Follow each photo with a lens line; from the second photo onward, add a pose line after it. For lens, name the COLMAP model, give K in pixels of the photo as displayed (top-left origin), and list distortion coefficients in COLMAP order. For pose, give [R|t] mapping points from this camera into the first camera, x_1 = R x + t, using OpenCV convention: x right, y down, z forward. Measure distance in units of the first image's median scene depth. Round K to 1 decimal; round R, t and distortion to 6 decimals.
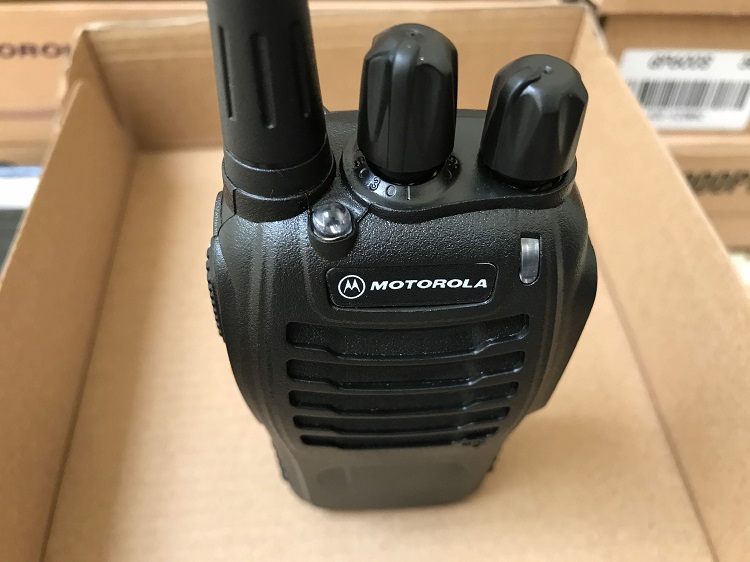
lens RADIAL K [[621.1, 0, 347.9], [0, 621.1, 280.9], [0, 0, 1]] dist [-0.032418, -0.009731]
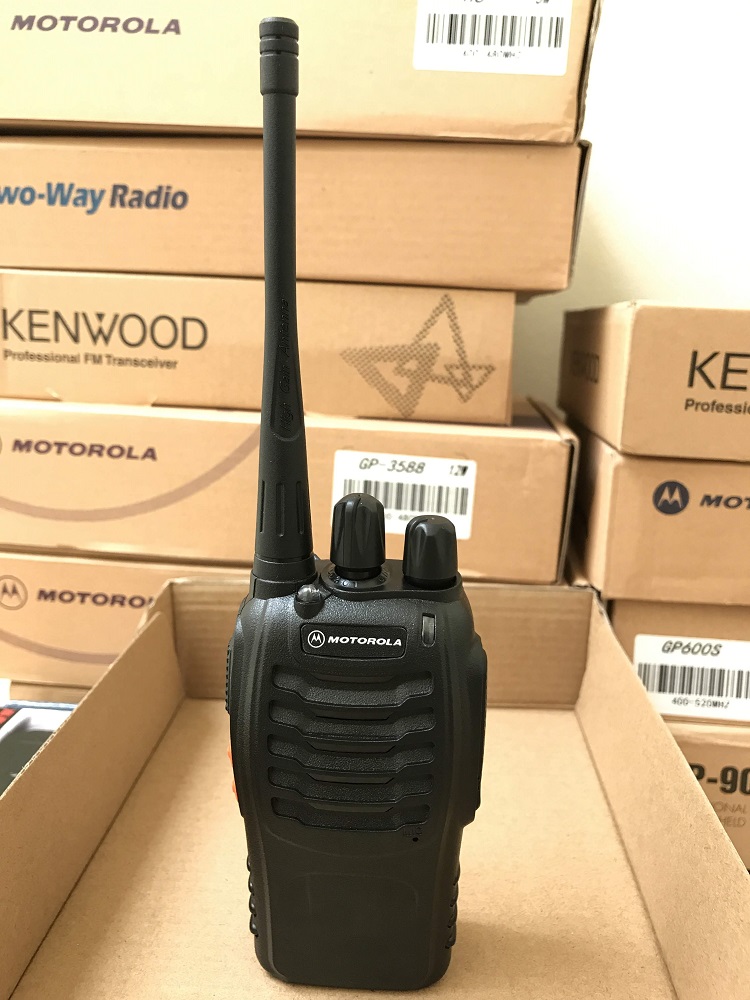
lens RADIAL K [[828.1, 0, 375.0], [0, 828.1, 500.0], [0, 0, 1]] dist [-0.032418, -0.009731]
pose [[0.991618, 0.048698, -0.119677, 0.389535], [-0.112443, 0.781519, -0.613664, 1.009618], [0.063646, 0.621977, 0.780444, -0.857378]]
